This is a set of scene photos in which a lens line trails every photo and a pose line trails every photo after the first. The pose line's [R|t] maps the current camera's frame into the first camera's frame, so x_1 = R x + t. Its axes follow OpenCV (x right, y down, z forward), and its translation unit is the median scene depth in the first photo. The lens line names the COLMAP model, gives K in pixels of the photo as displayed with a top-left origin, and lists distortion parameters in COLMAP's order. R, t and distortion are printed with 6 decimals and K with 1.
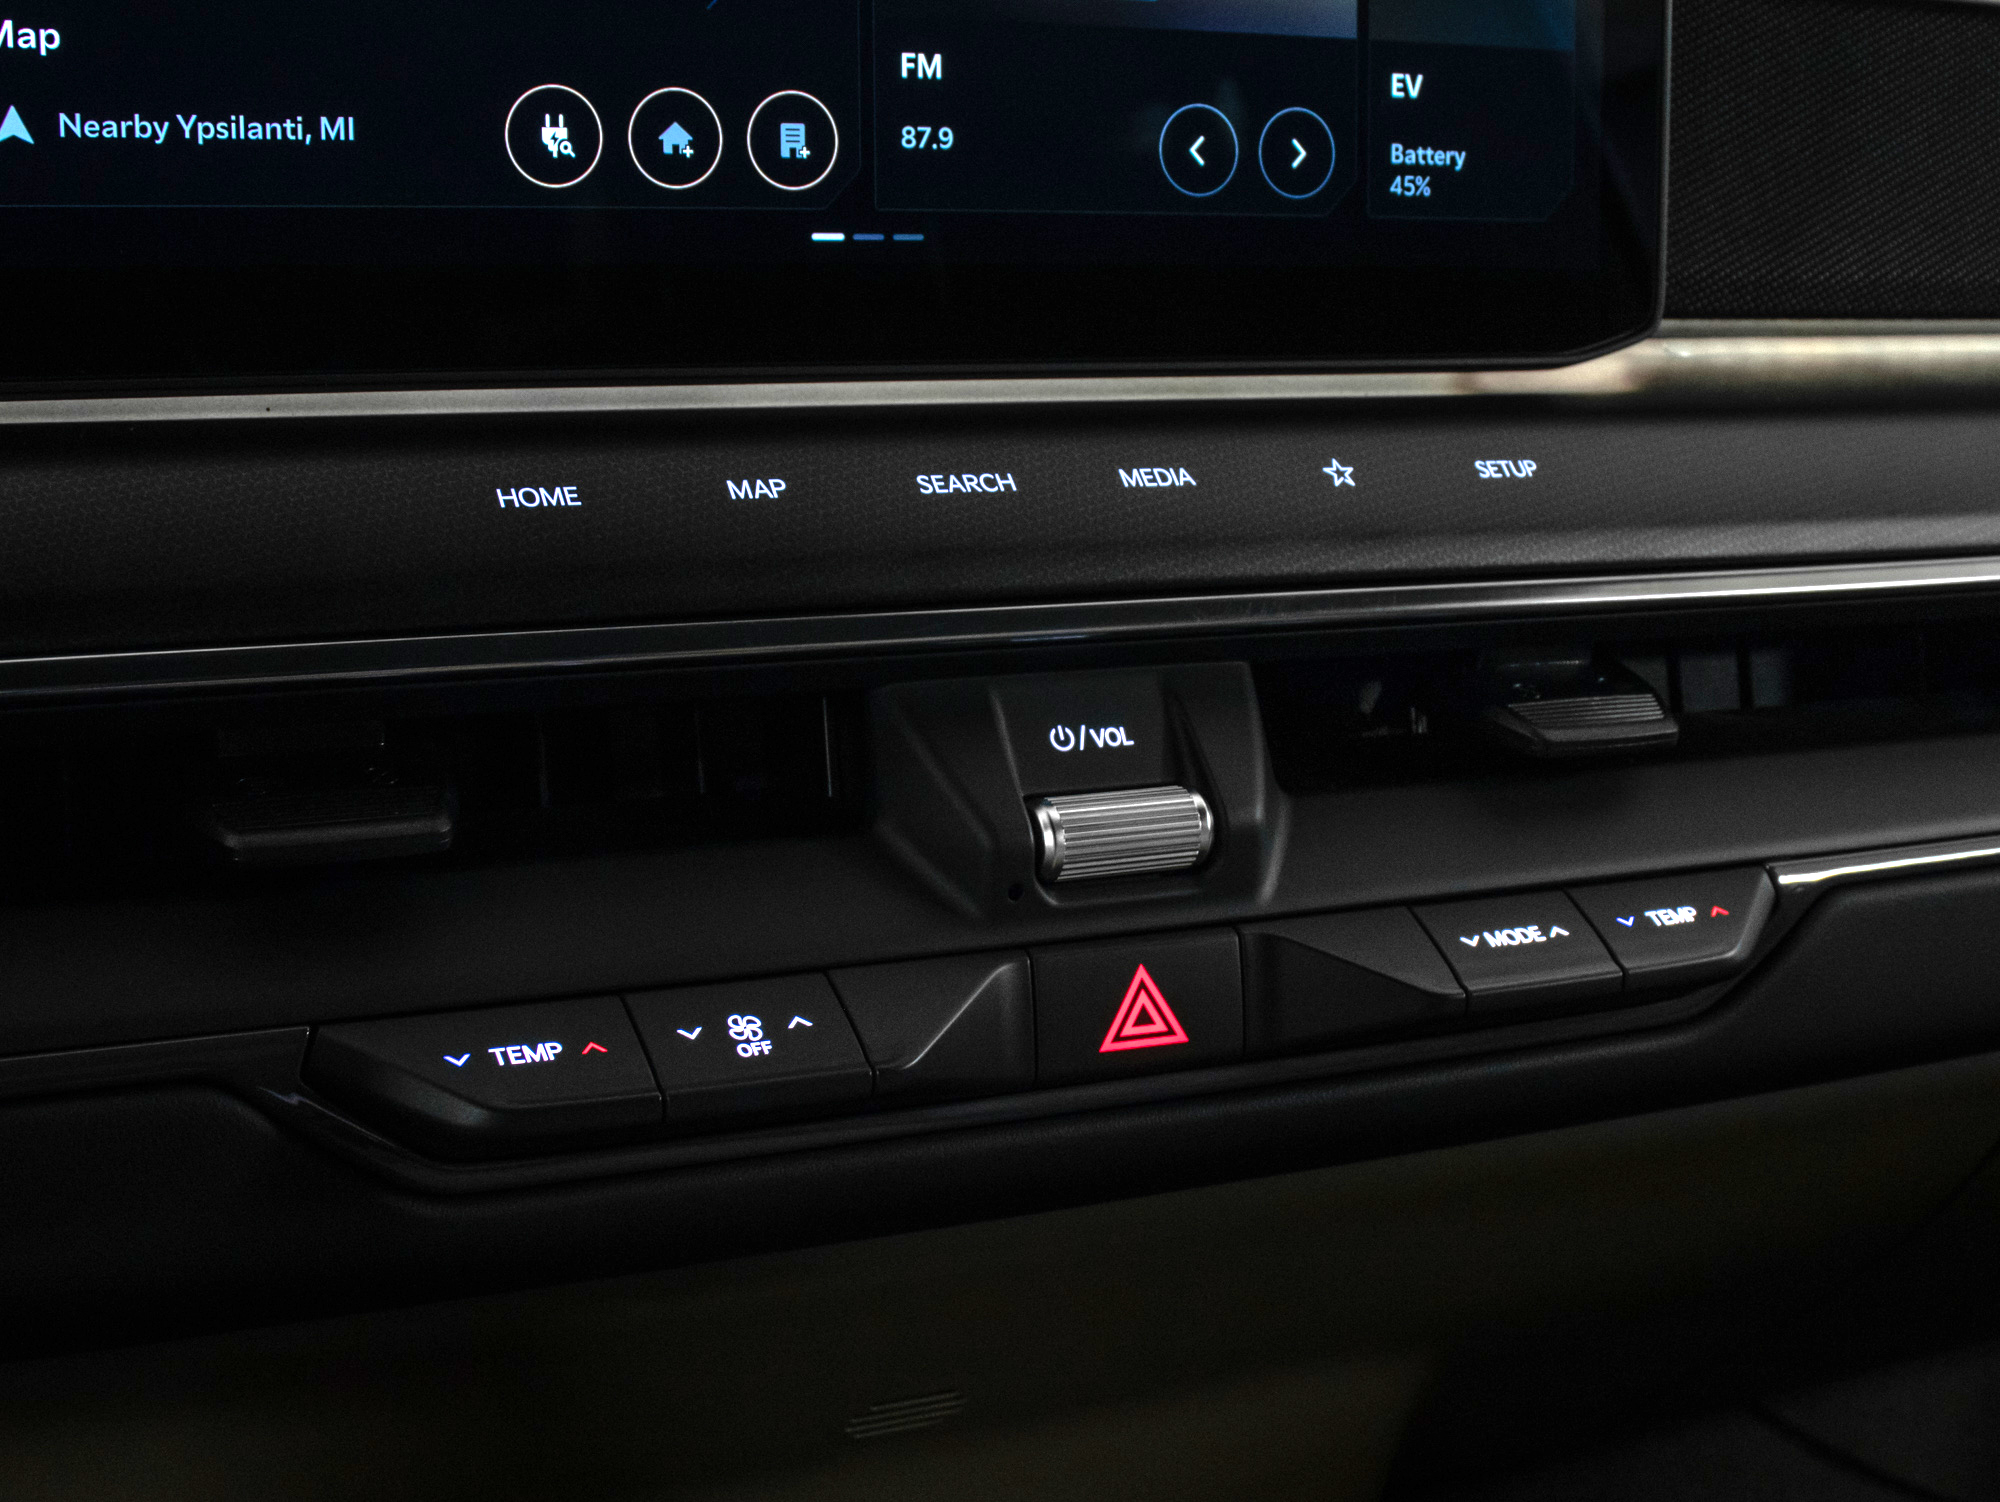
lens RADIAL K [[2897.9, 0, 1006.9], [0, 2897.9, 755.2], [0, 0, 1]] dist [-0.090844, 0.000000]
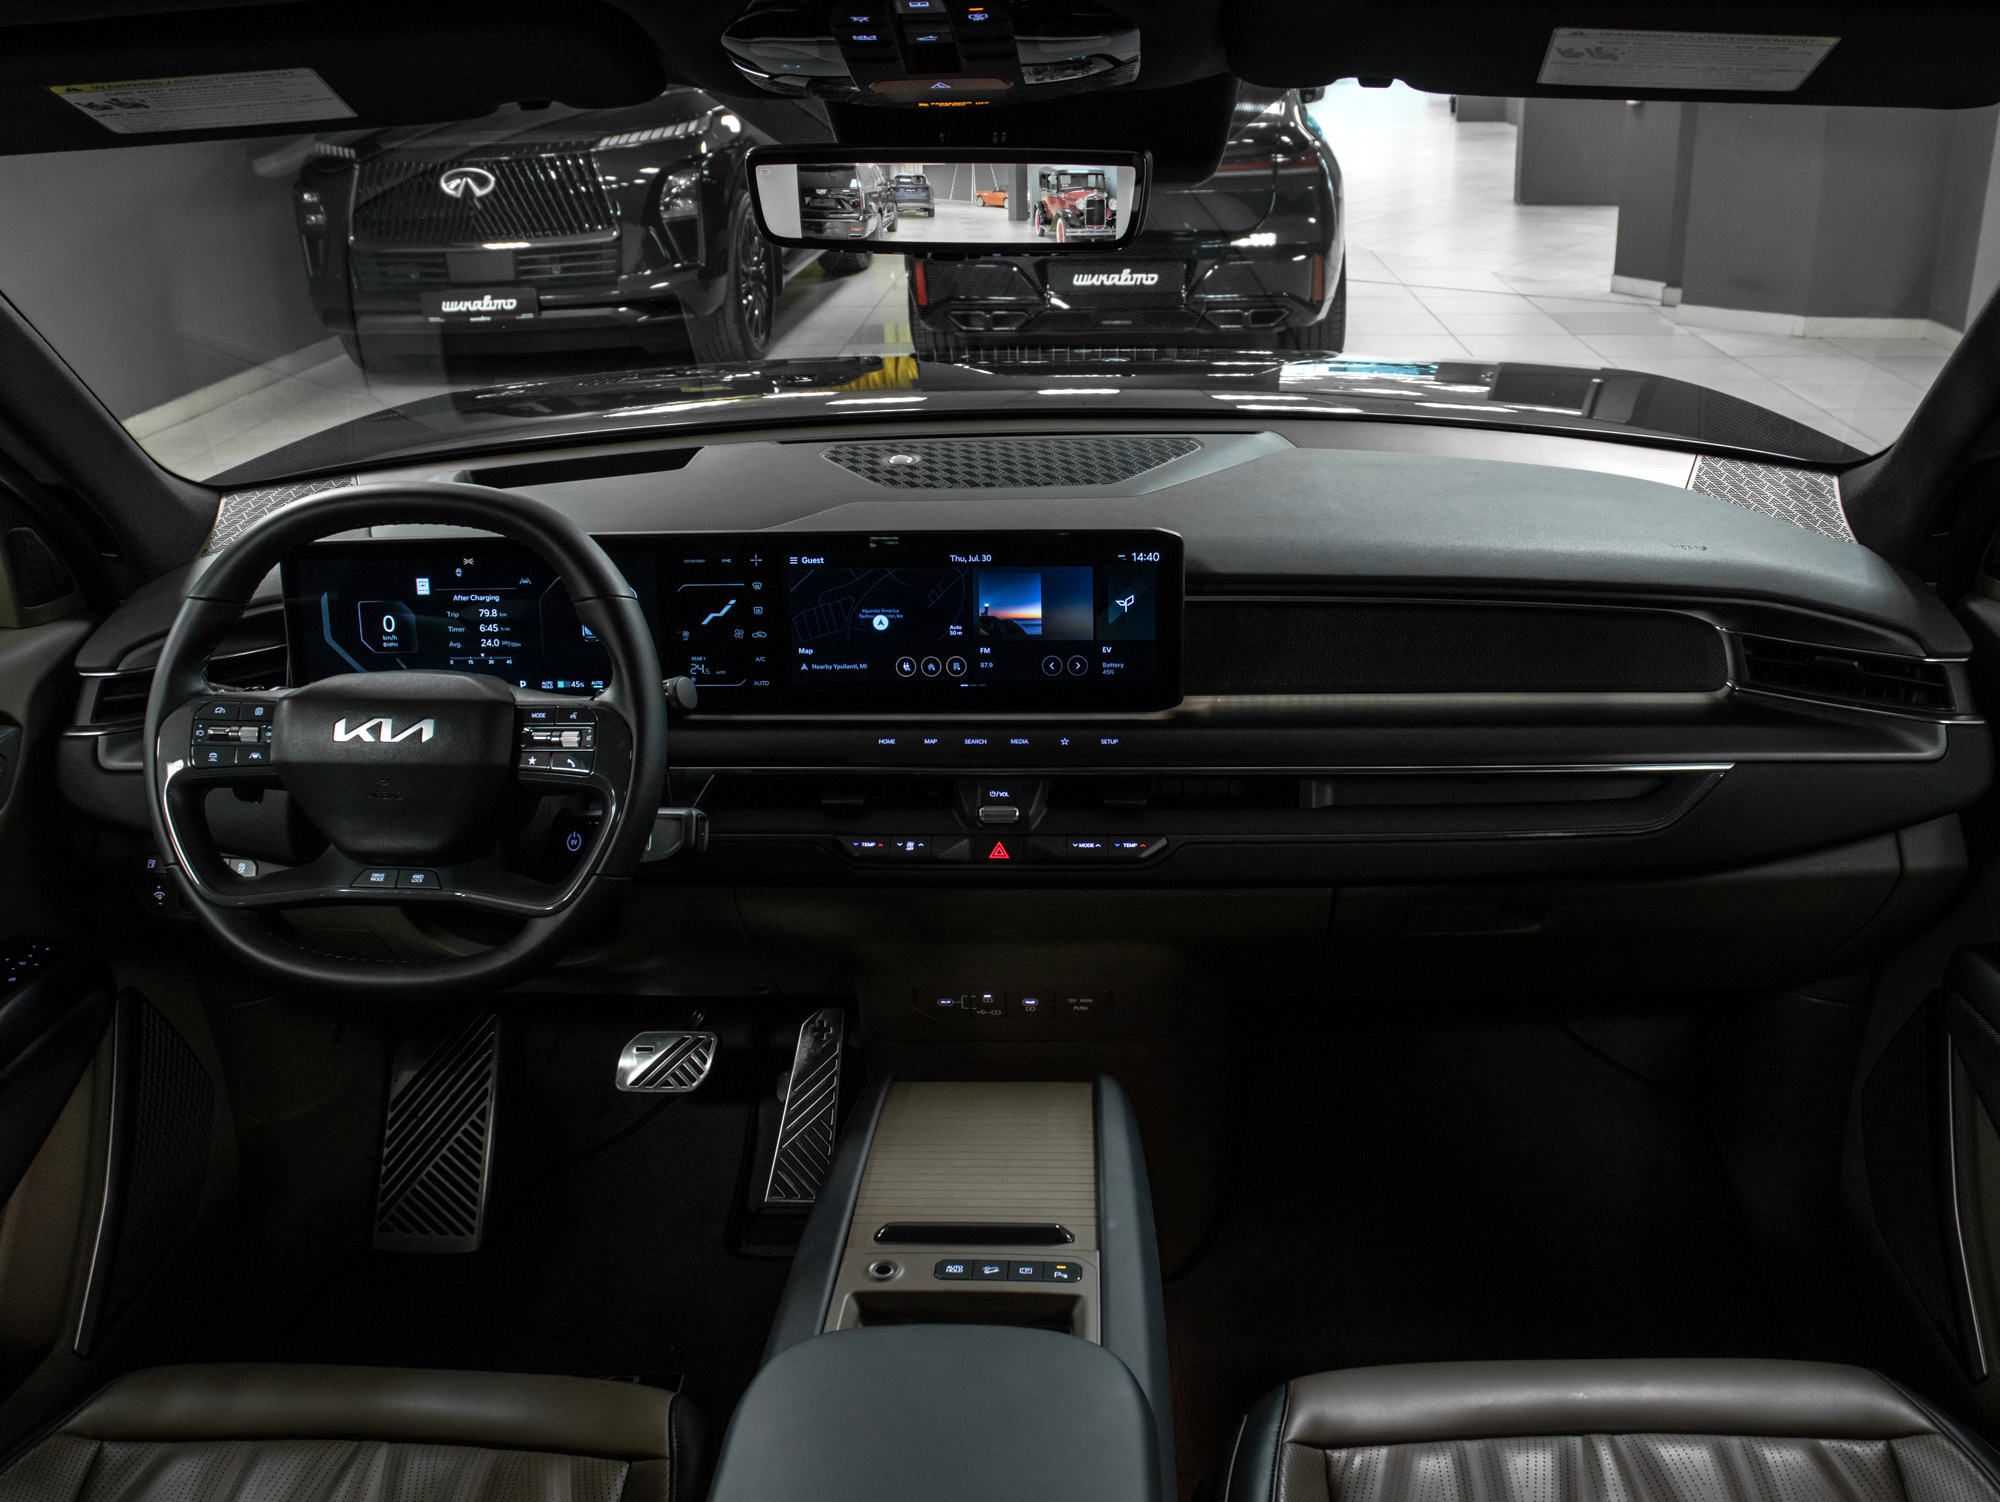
lens RADIAL K [[1898.0, 0, 1023.3], [0, 1898.0, 726.4], [0, 0, 1]] dist [-0.112883, 0.000000]
pose [[0.875778, 0.102173, -0.471777, 1.594803], [-0.066306, 0.993541, 0.092086, -0.425528], [0.478139, -0.049366, 0.876896, -1.825540]]
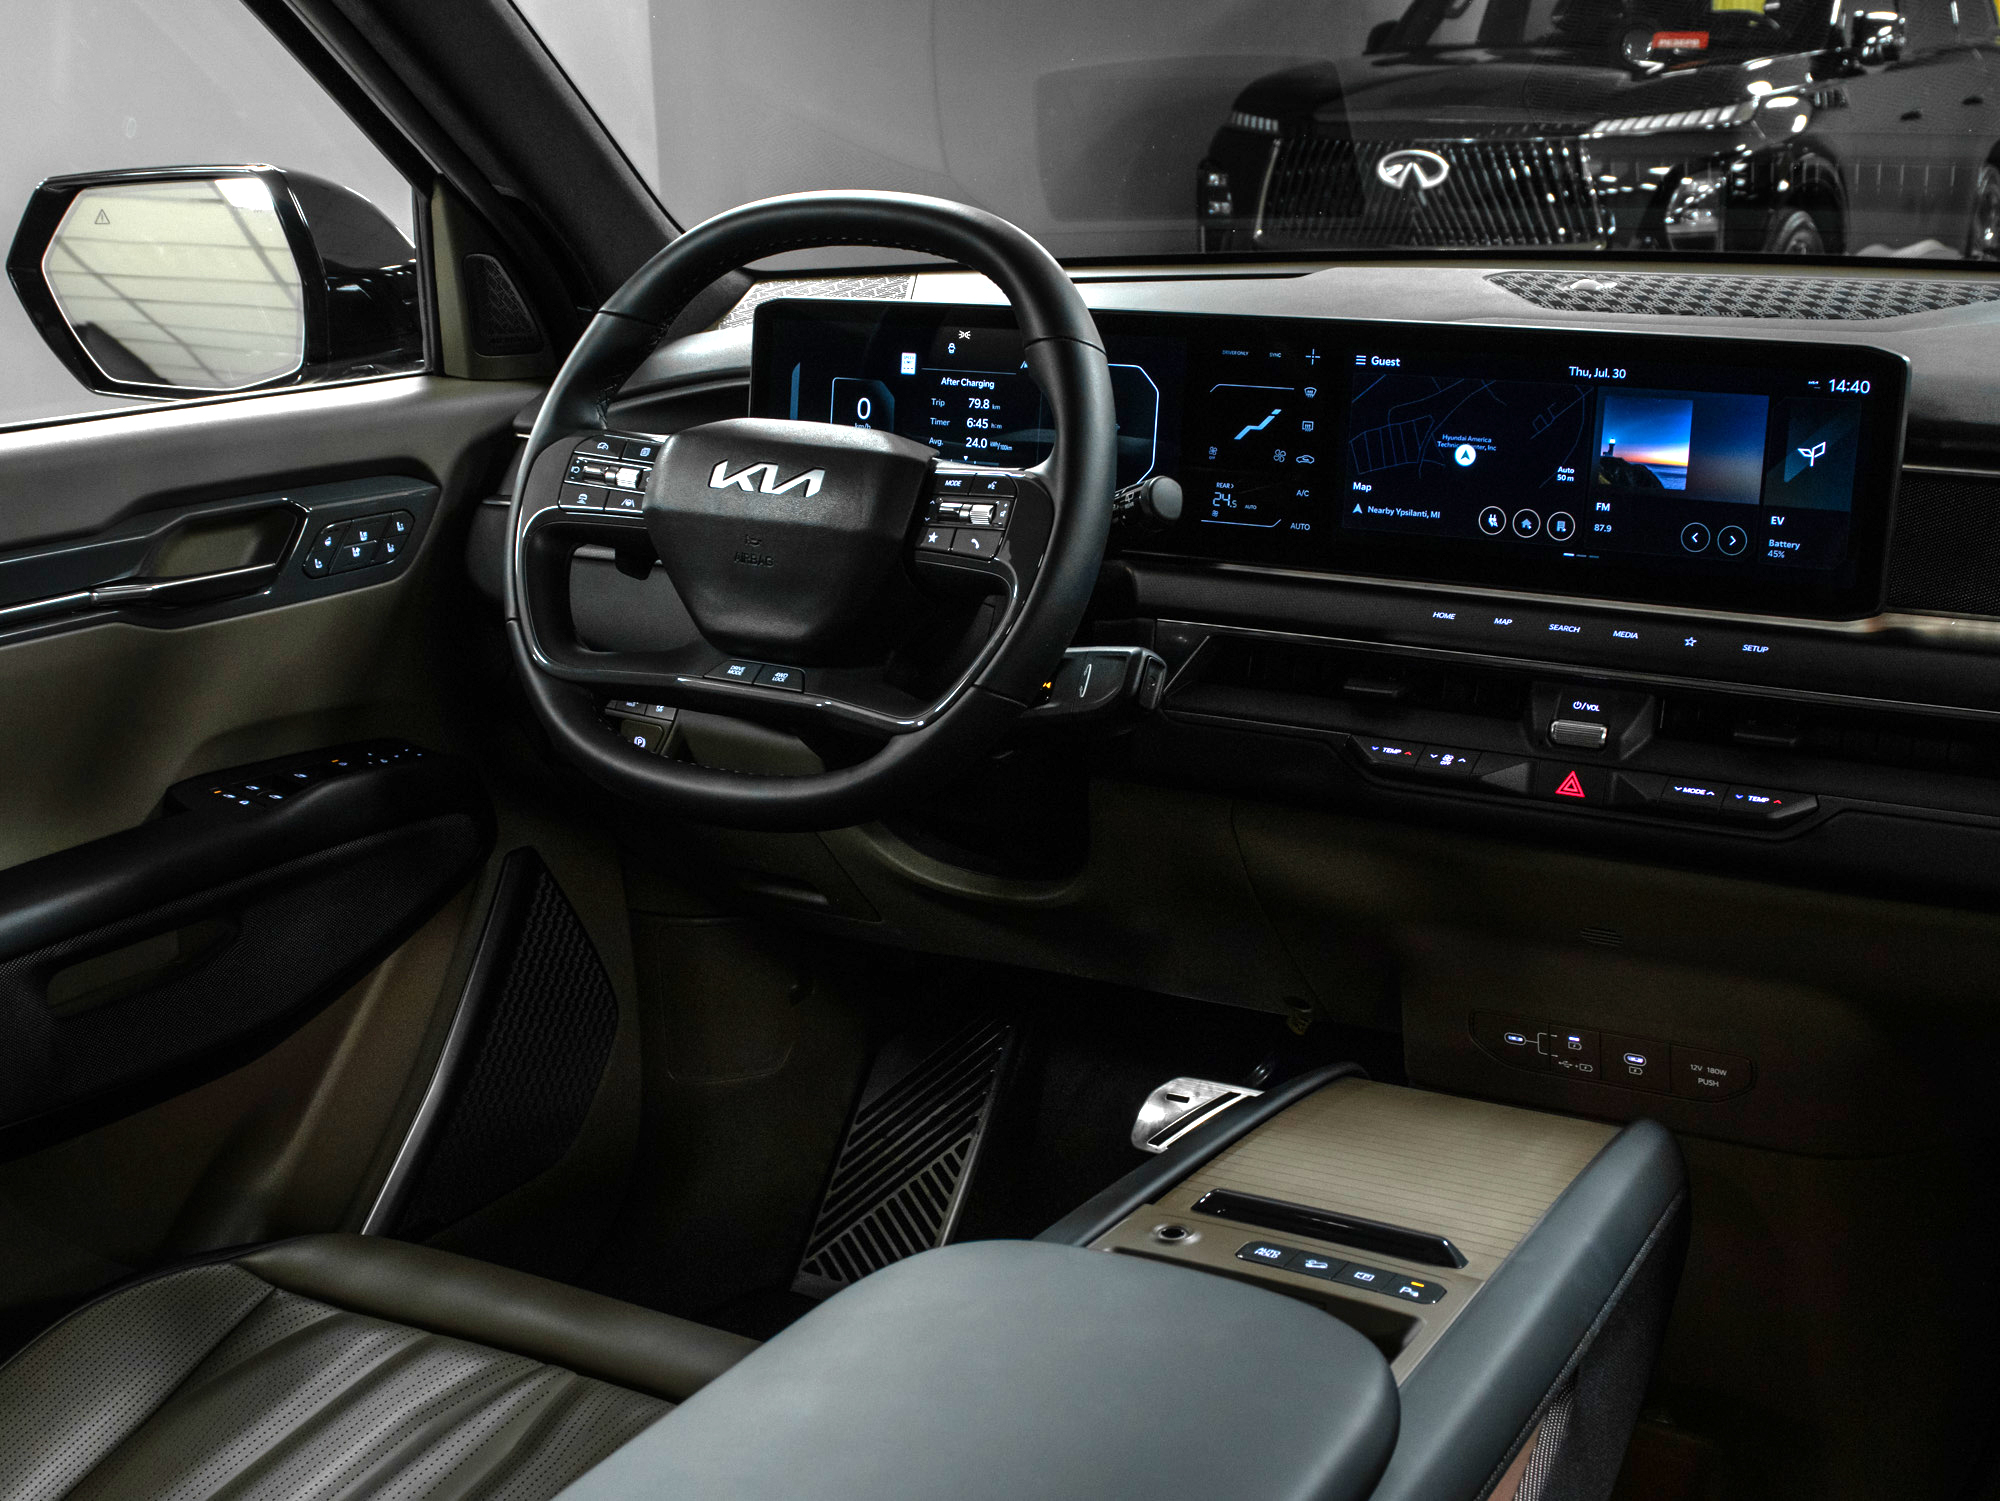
lens RADIAL K [[2619.9, 0, 1013.7], [0, 2619.9, 739.2], [0, 0, 1]] dist [-0.099628, 0.000000]
pose [[0.556786, 0.143230, -0.818214, 2.191018], [-0.190427, 0.980798, 0.042107, 0.030969], [0.808534, 0.132365, 0.573369, -1.308632]]
